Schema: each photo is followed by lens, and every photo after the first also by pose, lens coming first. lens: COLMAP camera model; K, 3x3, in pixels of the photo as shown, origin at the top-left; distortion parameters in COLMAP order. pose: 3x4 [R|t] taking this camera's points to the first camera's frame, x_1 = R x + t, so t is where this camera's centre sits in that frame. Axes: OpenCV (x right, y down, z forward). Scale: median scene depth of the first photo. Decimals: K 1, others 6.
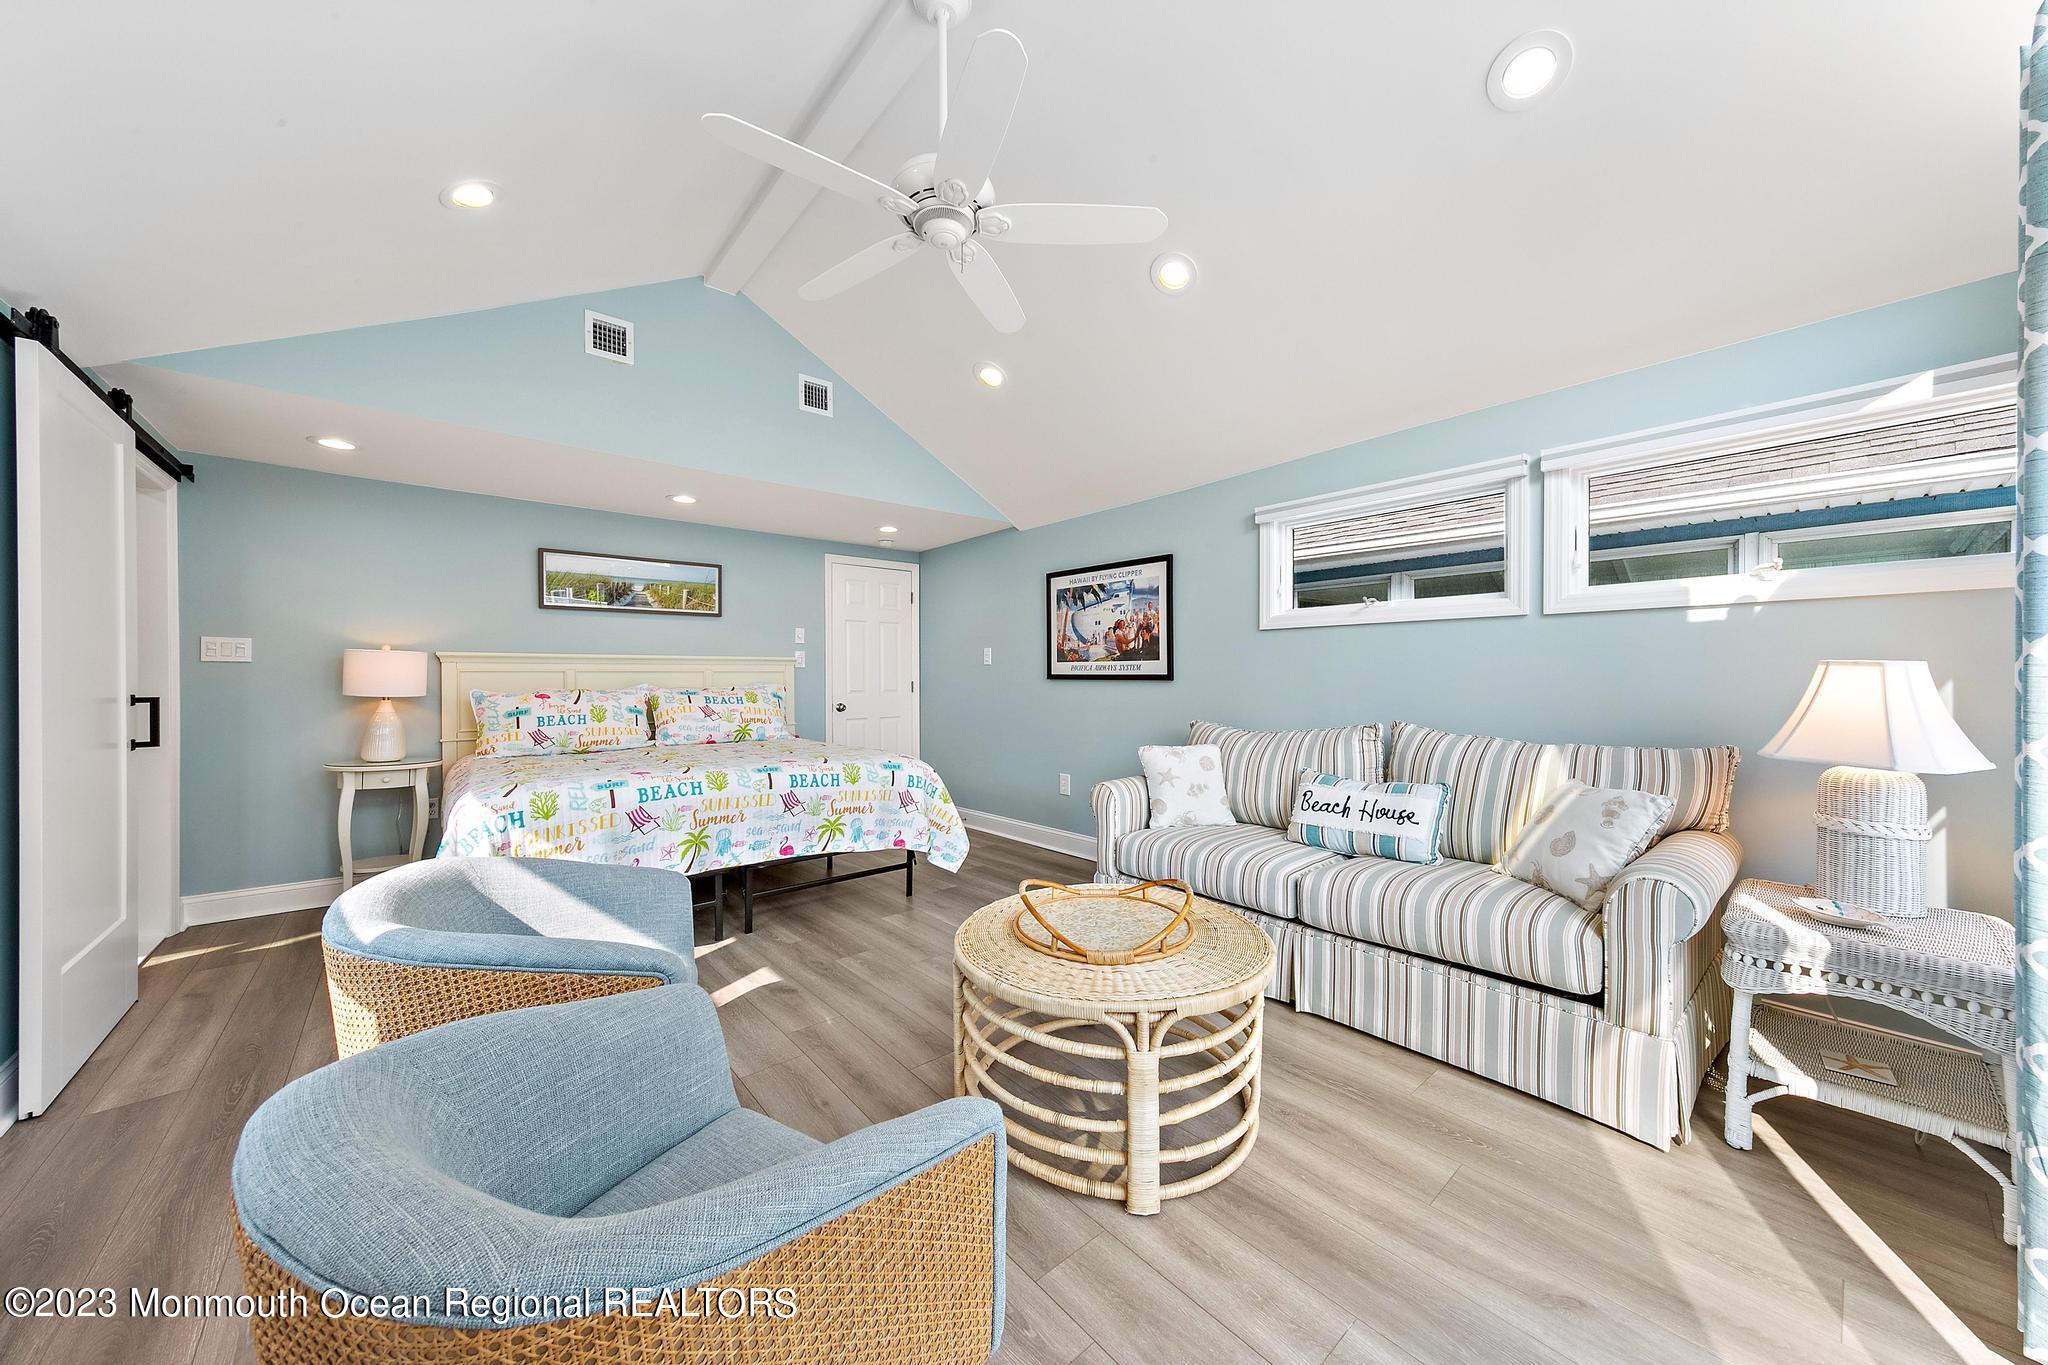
lens RADIAL K [[699.6, 0, 1011.9], [0, 699.6, 675.0], [0, 0, 1]] dist [0.000729, -0.000049]
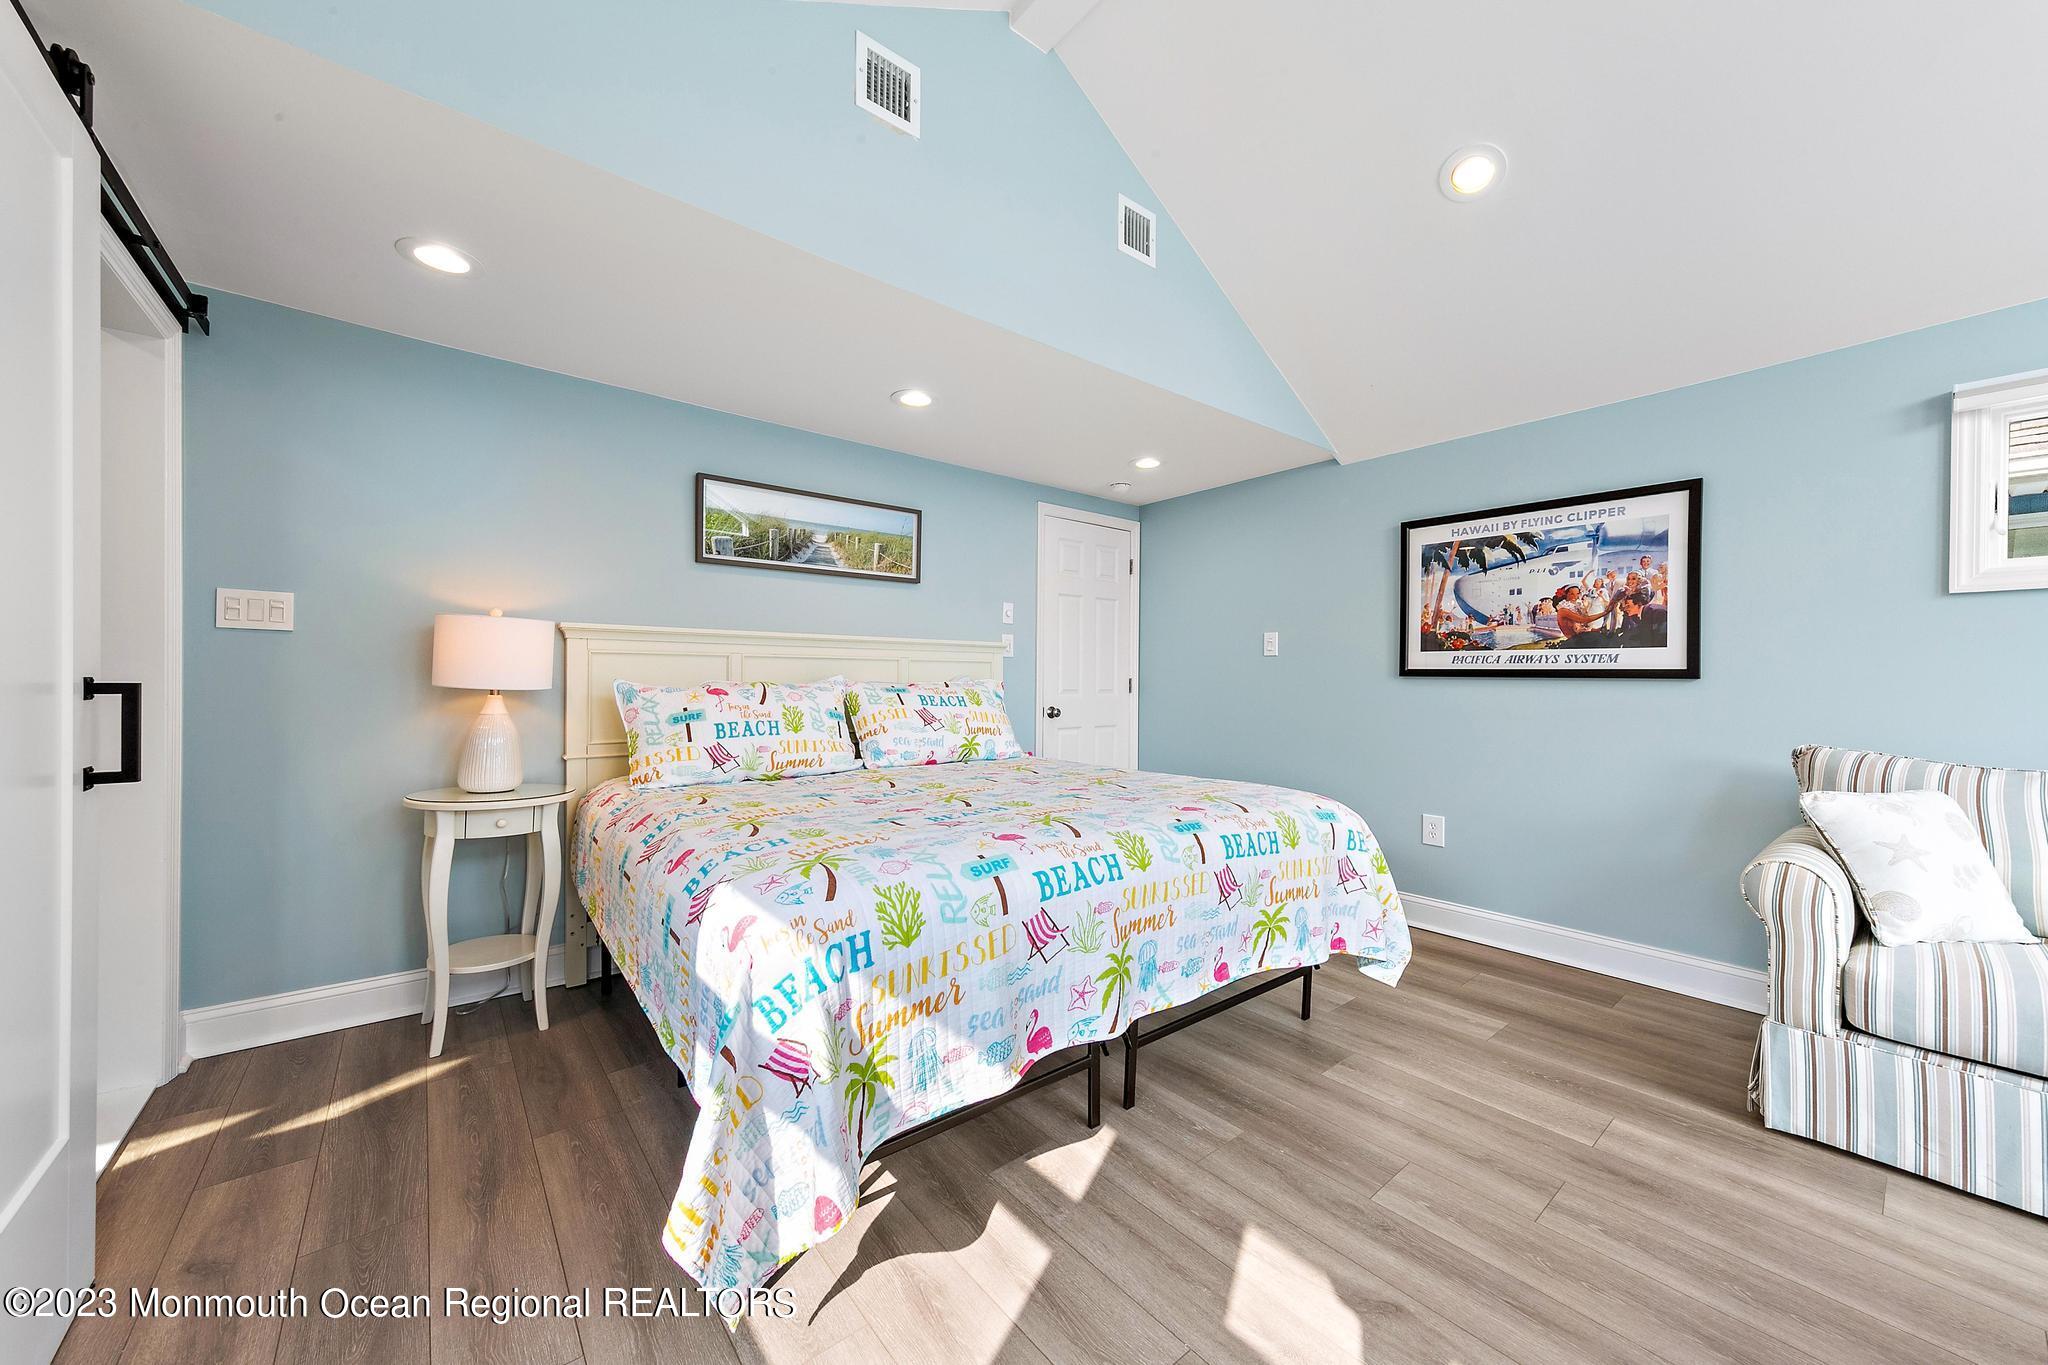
lens RADIAL K [[751.7, 0, 1026.4], [0, 751.7, 676.5], [0, 0, 1]] dist [-0.000911, -0.000009]
pose [[0.999437, 0.011644, -0.031452, -0.355206], [-0.011623, 0.999932, 0.000843, 0.011979], [0.031460, -0.000477, 0.999505, 0.302806]]
